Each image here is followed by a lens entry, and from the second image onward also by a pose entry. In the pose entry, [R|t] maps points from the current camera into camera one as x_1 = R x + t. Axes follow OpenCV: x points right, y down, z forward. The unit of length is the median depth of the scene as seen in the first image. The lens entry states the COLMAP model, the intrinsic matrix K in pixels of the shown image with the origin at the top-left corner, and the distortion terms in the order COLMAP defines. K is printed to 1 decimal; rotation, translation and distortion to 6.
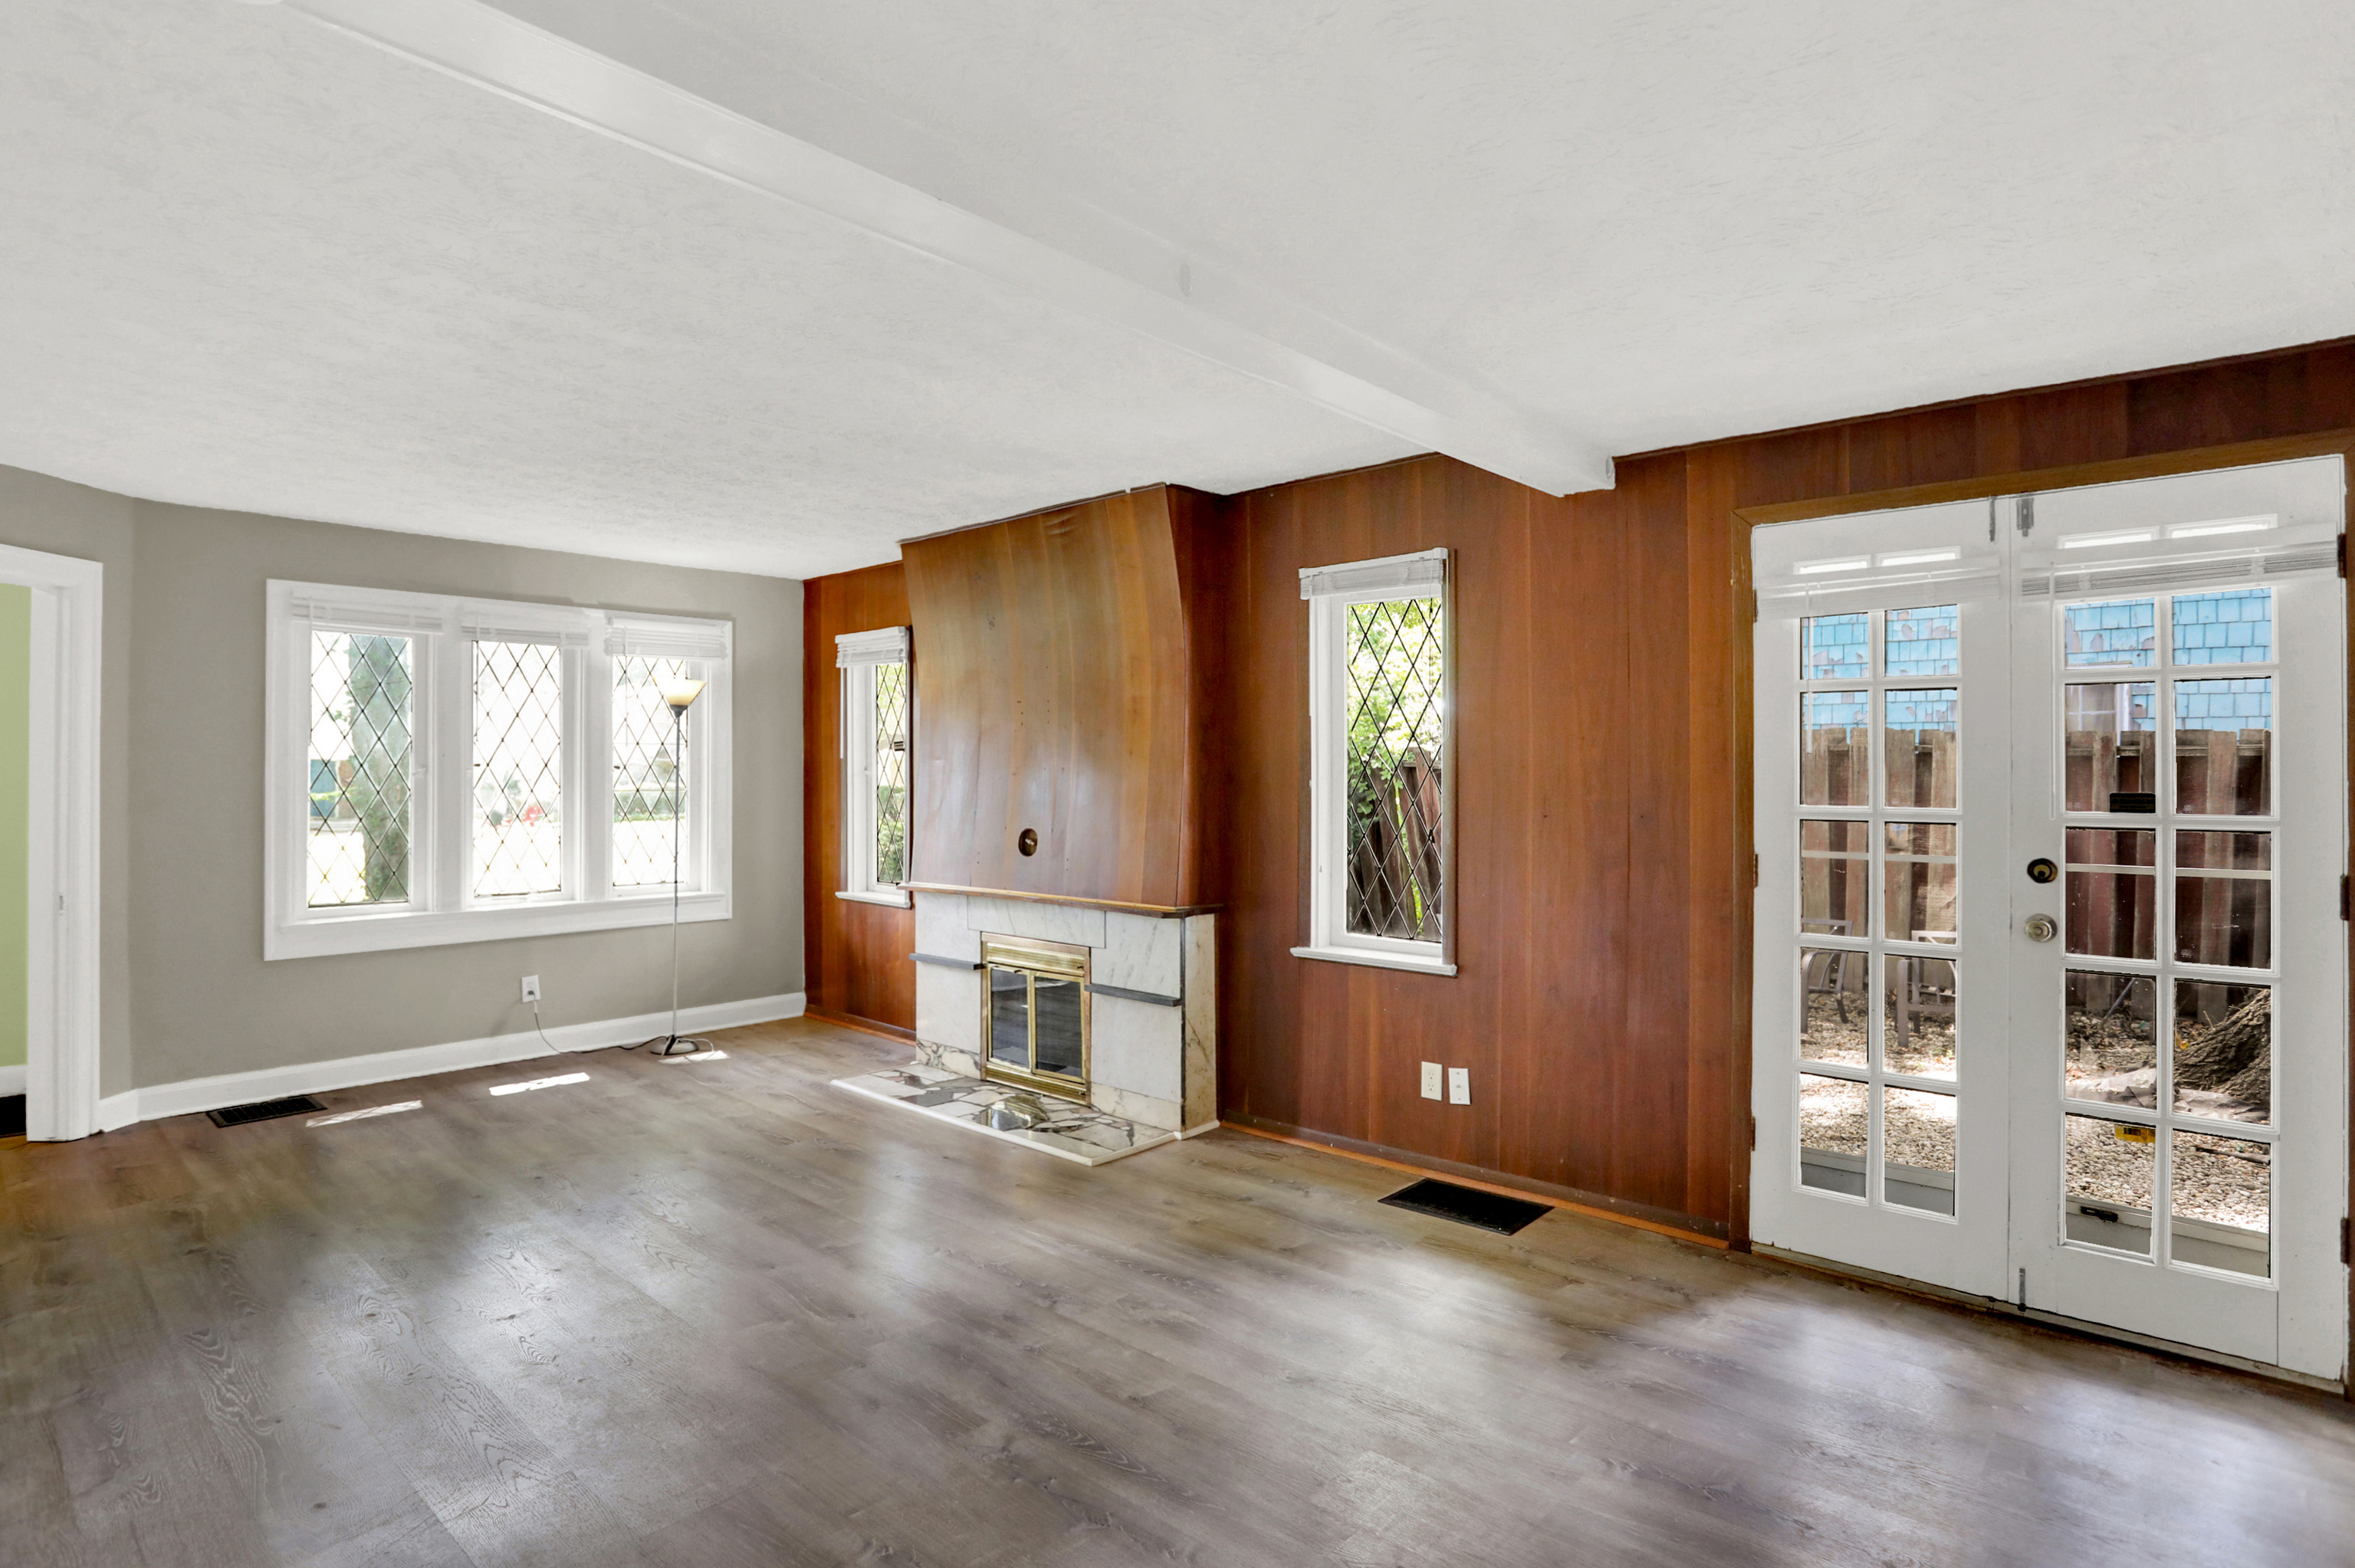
lens RADIAL K [[1218.5, 0, 1247.8], [0, 1218.5, 776.8], [0, 0, 1]] dist [-0.060167, 0.022419]
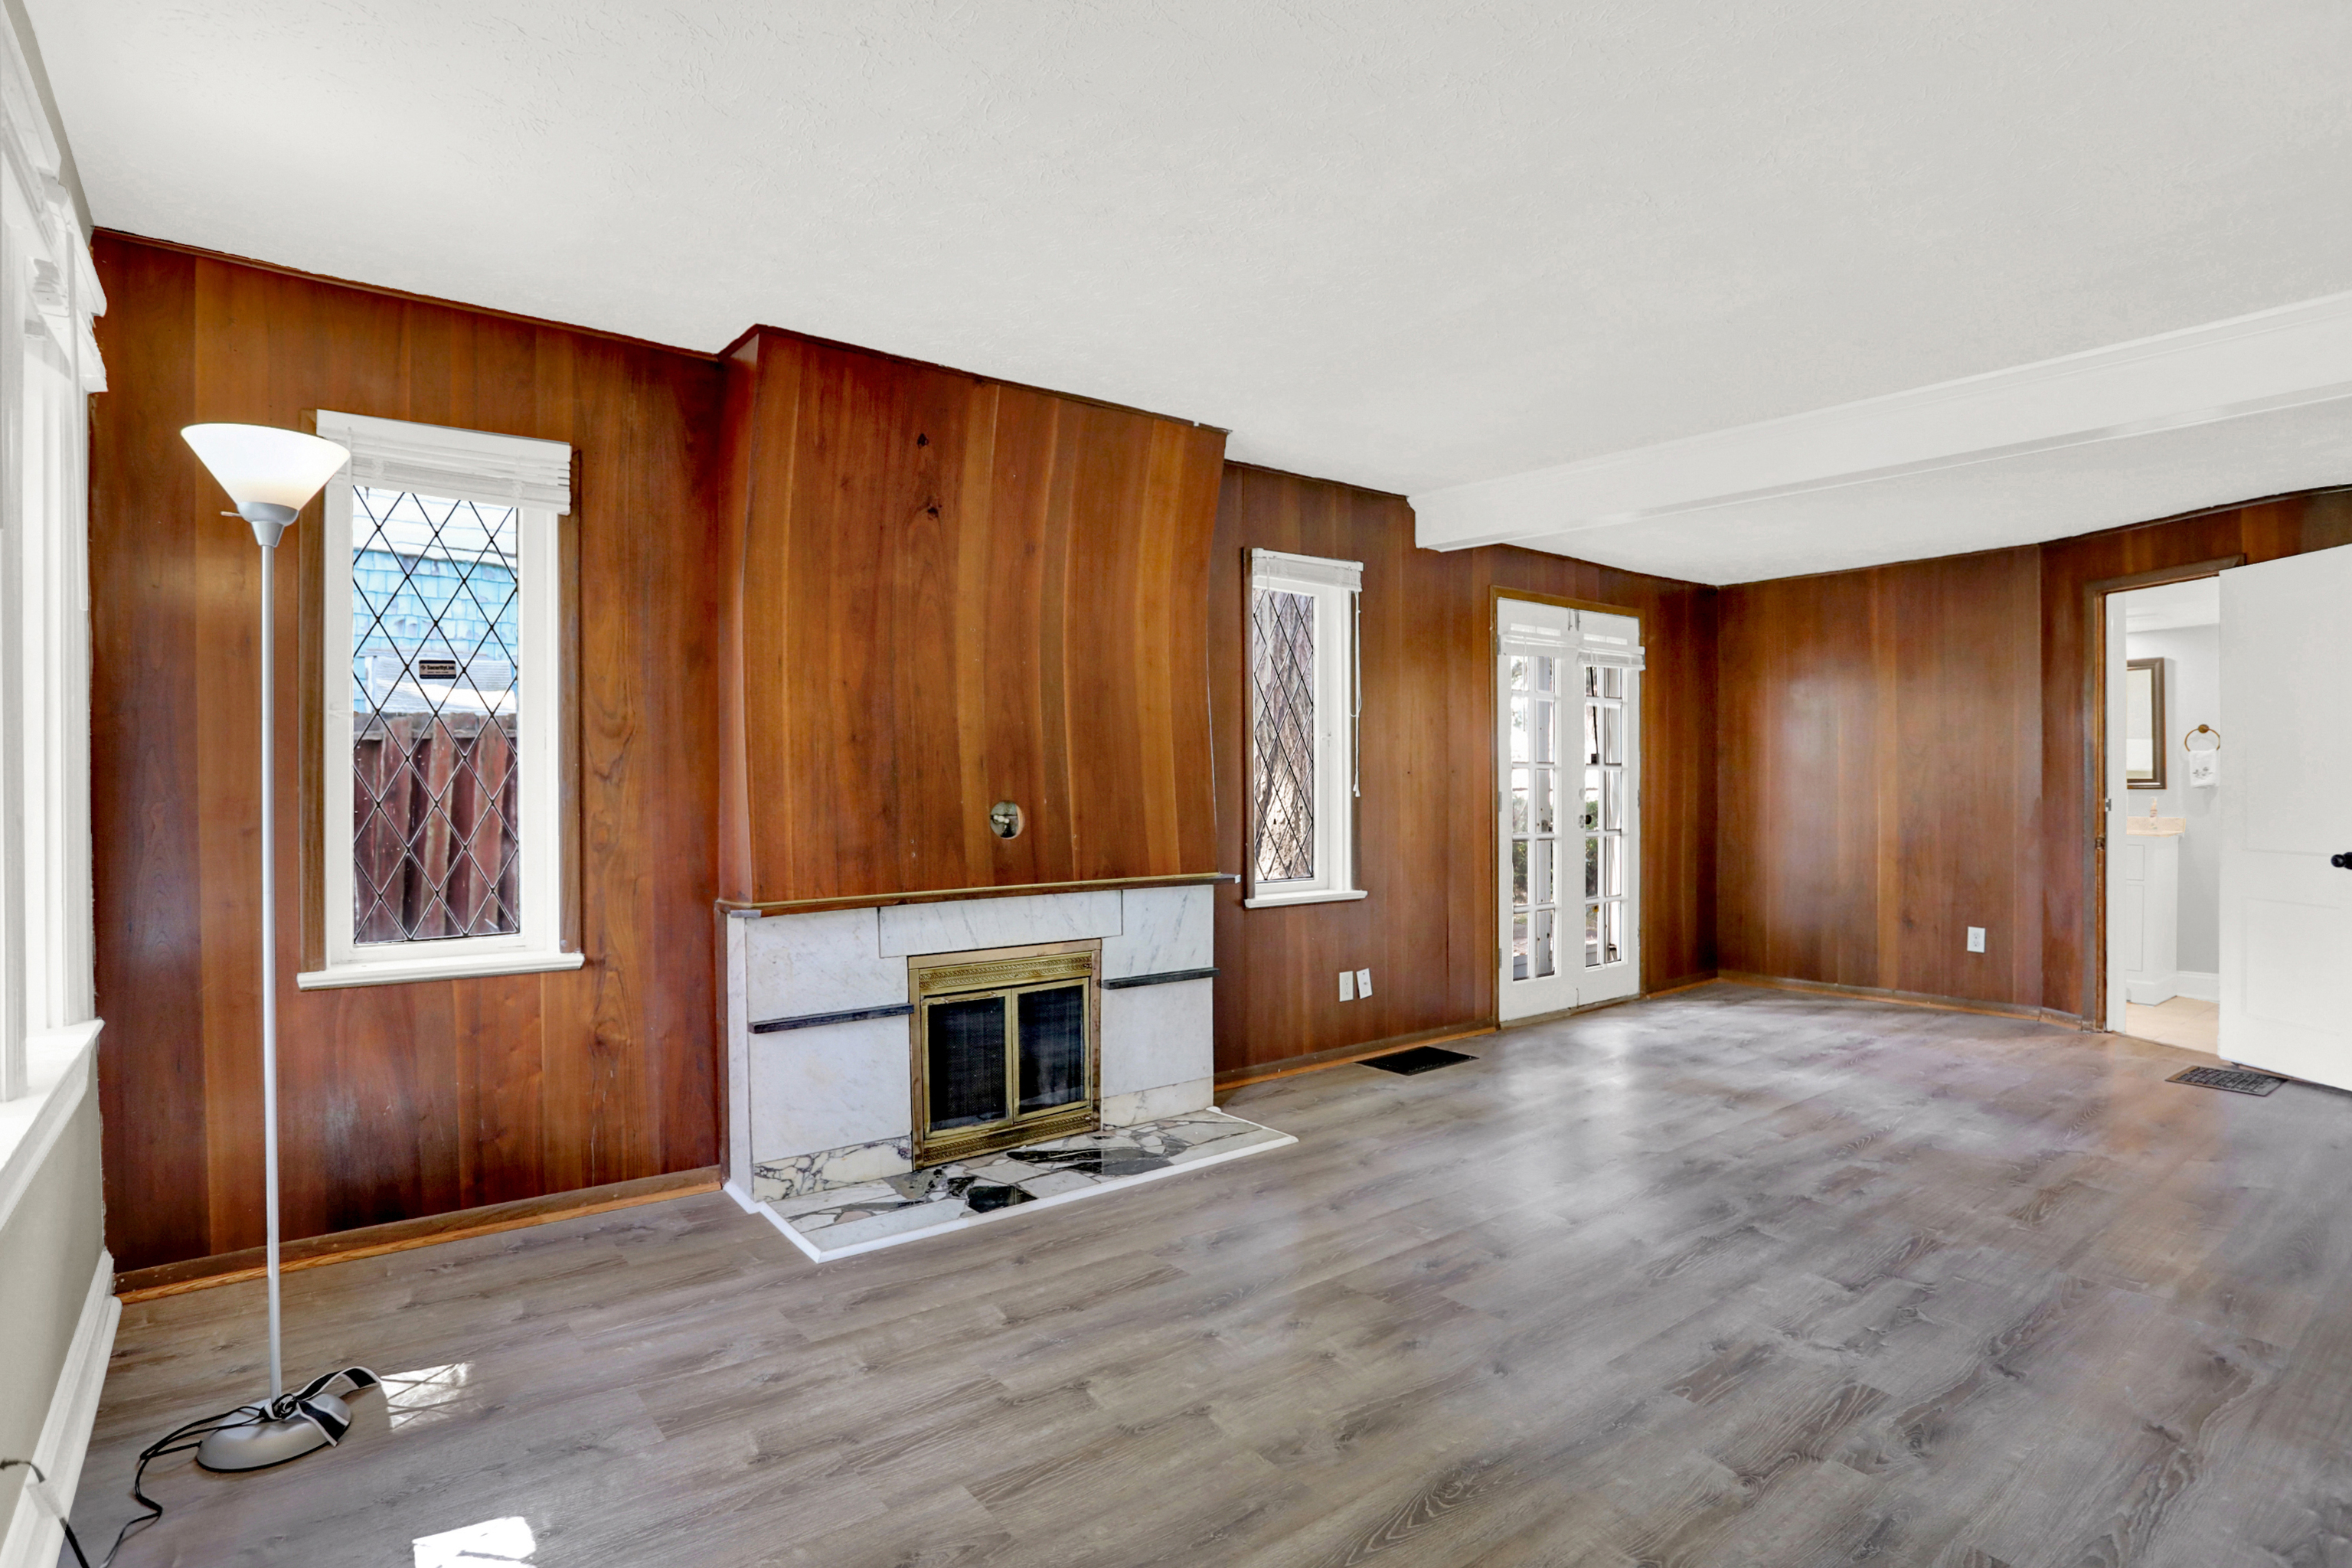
lens RADIAL K [[1217.1, 0, 1182.1], [0, 1217.1, 777.6], [0, 0, 1]] dist [-0.060167, 0.022419]
pose [[0.193598, -0.005636, 0.981065, -1.081682], [-0.002282, 0.999978, 0.006195, 0.027606], [-0.981078, -0.003438, 0.193581, 0.901774]]
